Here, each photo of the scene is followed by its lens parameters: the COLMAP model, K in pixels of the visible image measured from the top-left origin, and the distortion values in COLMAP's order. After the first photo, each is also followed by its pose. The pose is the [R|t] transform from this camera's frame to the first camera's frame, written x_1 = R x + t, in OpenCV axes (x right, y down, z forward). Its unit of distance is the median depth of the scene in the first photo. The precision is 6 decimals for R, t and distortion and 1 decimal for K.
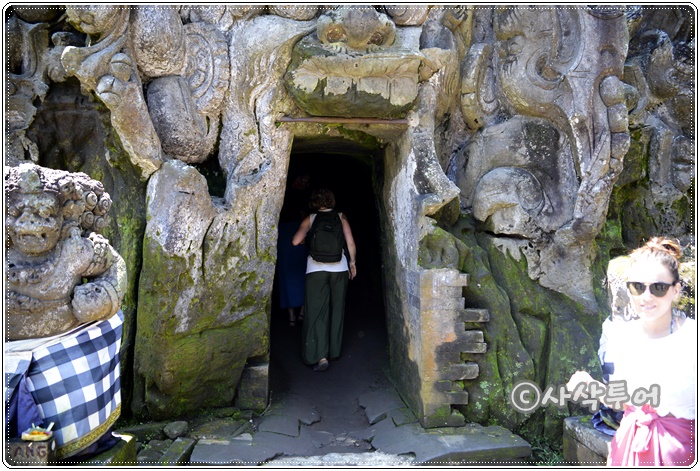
lens RADIAL K [[675.8, 0, 348.8], [0, 675.8, 235.4], [0, 0, 1]] dist [0.003574, 0.000000]
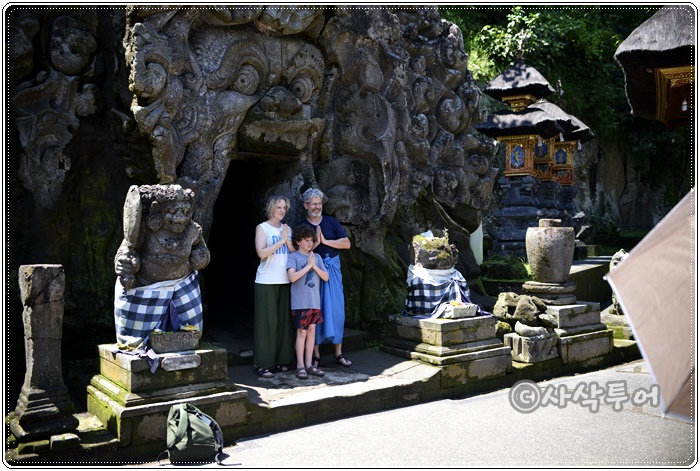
lens RADIAL K [[675.8, 0, 350.8], [0, 675.8, 235.7], [0, 0, 1]] dist [0.003574, 0.000000]
pose [[0.863182, -0.002200, 0.504888, -0.695338], [-0.012367, 0.999598, 0.025500, -0.013852], [-0.504741, -0.028255, 0.862808, -0.586983]]
